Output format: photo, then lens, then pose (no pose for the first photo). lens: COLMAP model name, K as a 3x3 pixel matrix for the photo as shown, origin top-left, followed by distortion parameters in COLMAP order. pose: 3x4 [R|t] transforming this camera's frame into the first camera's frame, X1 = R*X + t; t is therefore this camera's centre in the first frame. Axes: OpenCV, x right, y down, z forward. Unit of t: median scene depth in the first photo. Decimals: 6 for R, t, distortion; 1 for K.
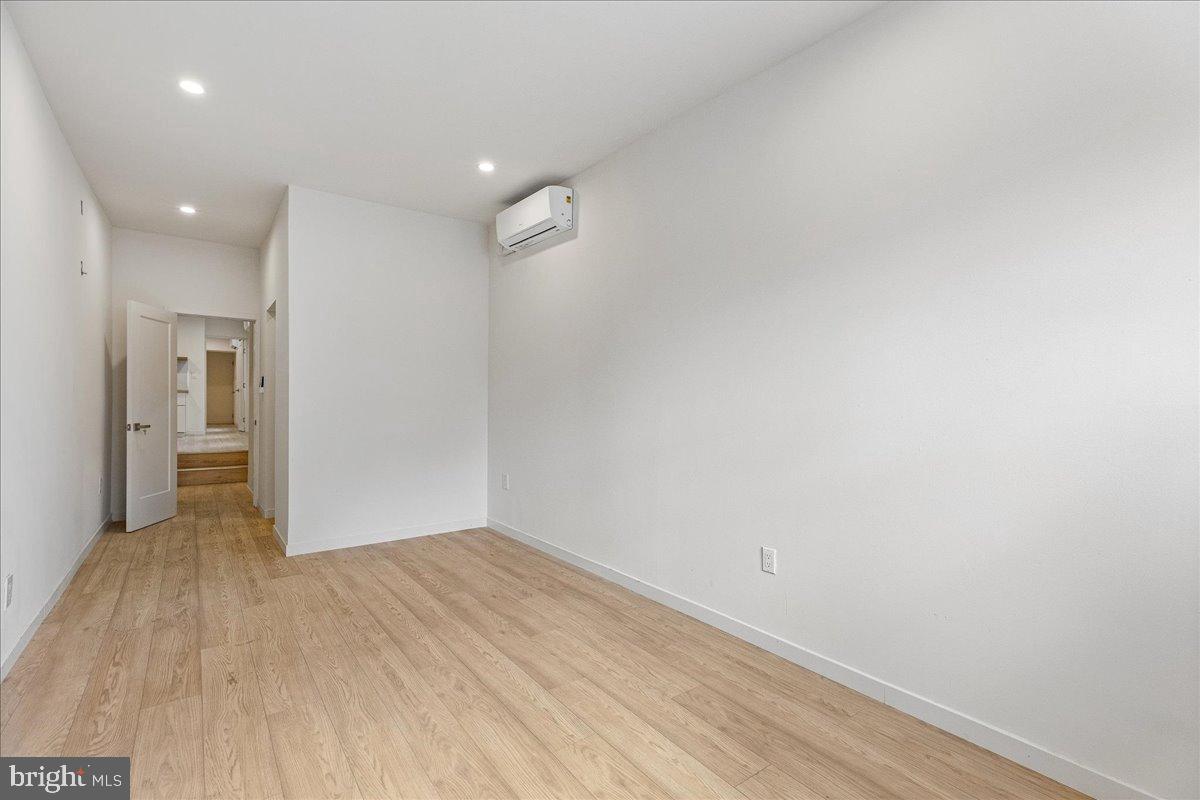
lens RADIAL K [[542.3, 0, 590.1], [0, 542.3, 397.6], [0, 0, 1]] dist [0.011125, 0.000559]
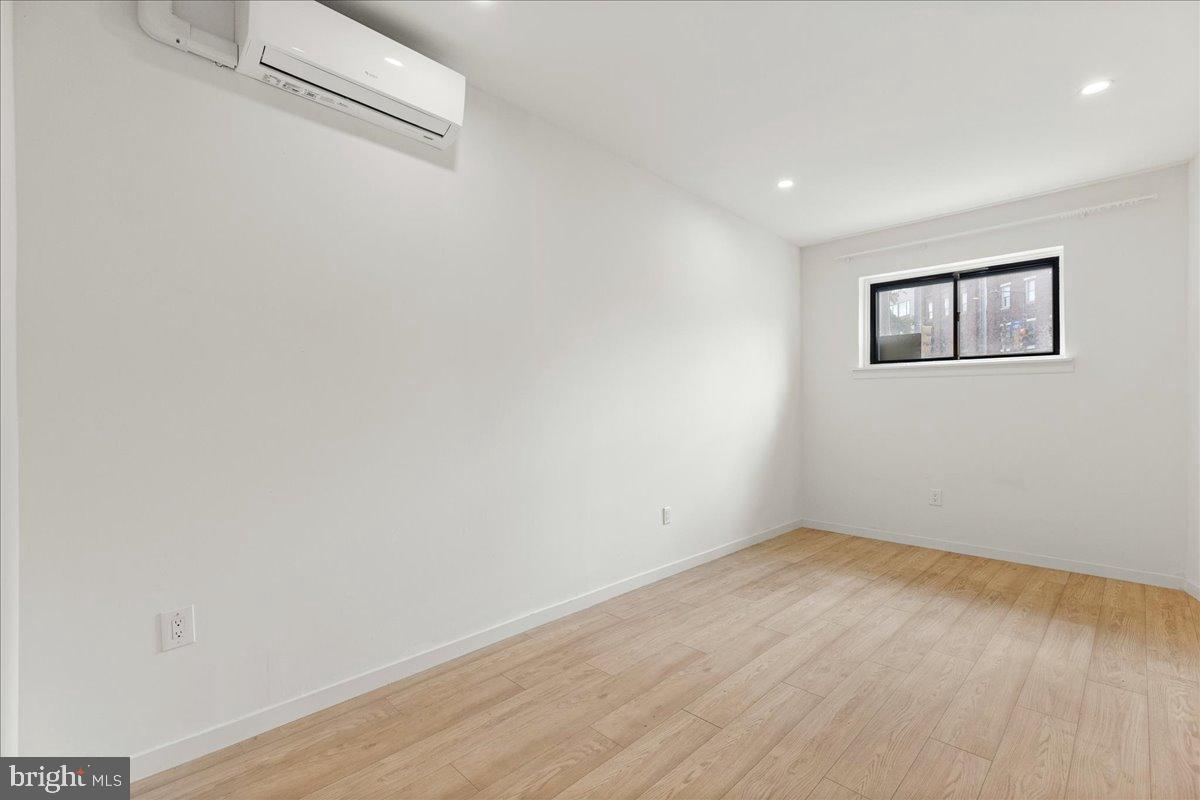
lens RADIAL K [[542.3, 0, 597.9], [0, 542.3, 404.0], [0, 0, 1]] dist [0.011125, 0.000559]
pose [[-0.159309, -0.013164, 0.987141, -1.021775], [-0.002203, 0.999913, 0.012978, -0.023047], [-0.987226, -0.000107, -0.159325, 1.324627]]
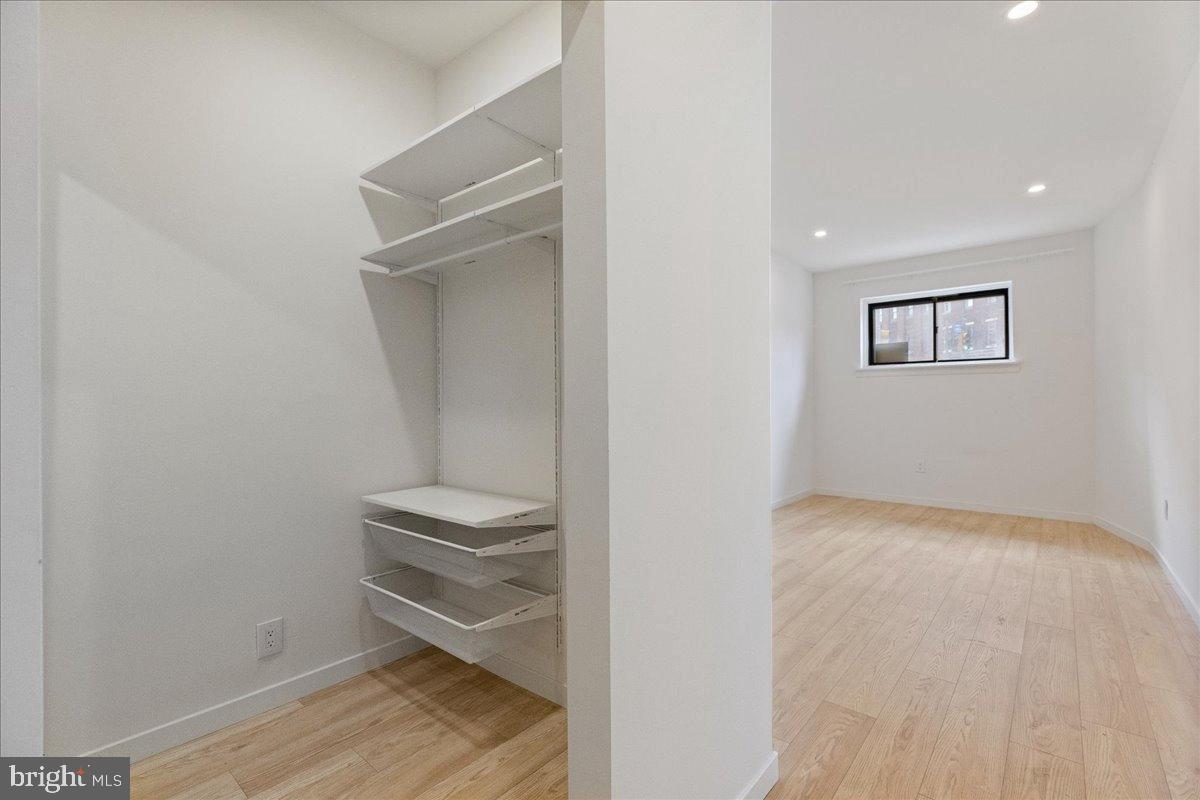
lens RADIAL K [[542.3, 0, 593.4], [0, 542.3, 402.1], [0, 0, 1]] dist [0.011125, 0.000559]
pose [[-0.230189, -0.010428, 0.973090, -1.381758], [0.001072, 0.999939, 0.010969, -0.003524], [-0.973145, 0.003568, -0.230163, 1.832807]]
